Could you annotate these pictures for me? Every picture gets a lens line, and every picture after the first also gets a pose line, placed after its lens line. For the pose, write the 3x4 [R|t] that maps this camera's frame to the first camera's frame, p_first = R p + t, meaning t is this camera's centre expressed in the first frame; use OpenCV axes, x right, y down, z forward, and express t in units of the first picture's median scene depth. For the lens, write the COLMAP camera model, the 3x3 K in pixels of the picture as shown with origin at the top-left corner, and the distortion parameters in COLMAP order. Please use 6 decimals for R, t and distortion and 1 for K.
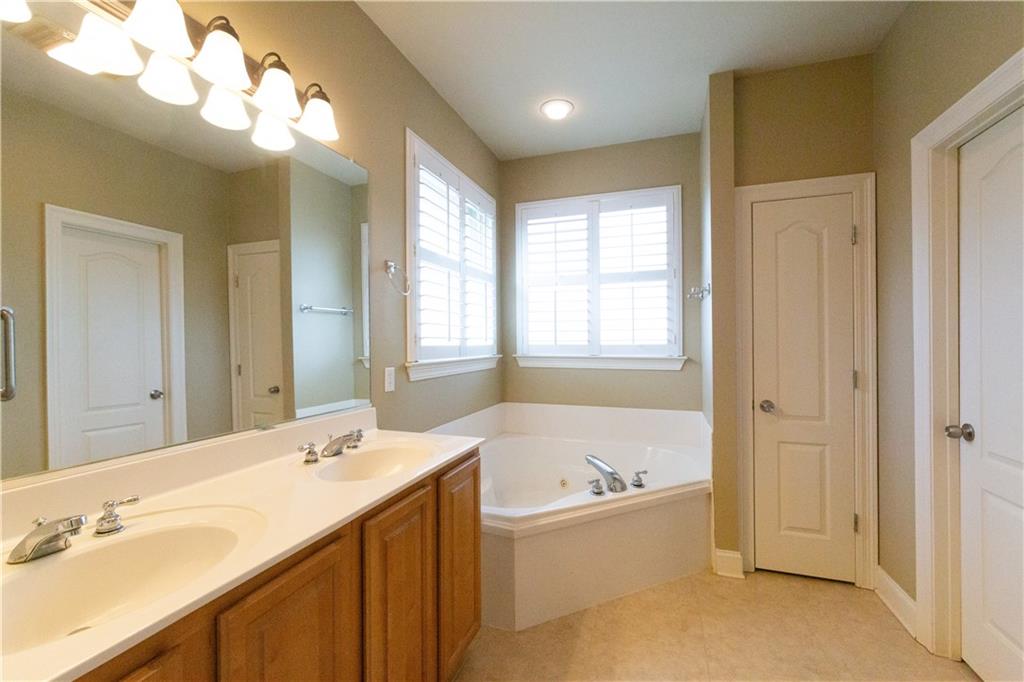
lens RADIAL K [[437.8, 0, 502.0], [0, 437.8, 337.5], [0, 0, 1]] dist [0.007297, -0.001881]
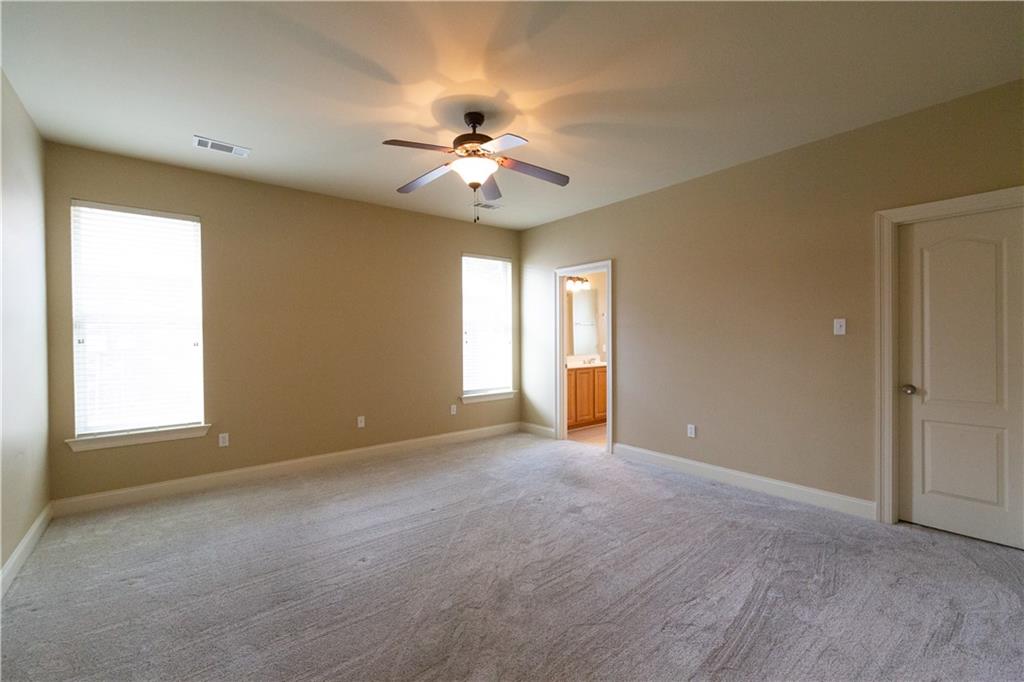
lens RADIAL K [[437.8, 0, 507.7], [0, 437.8, 339.6], [0, 0, 1]] dist [0.007297, -0.001881]
pose [[0.849927, -0.002067, -0.526896, 0.253137], [0.005051, 0.999978, 0.004225, 0.003977], [0.526876, -0.006253, 0.849919, -0.648179]]
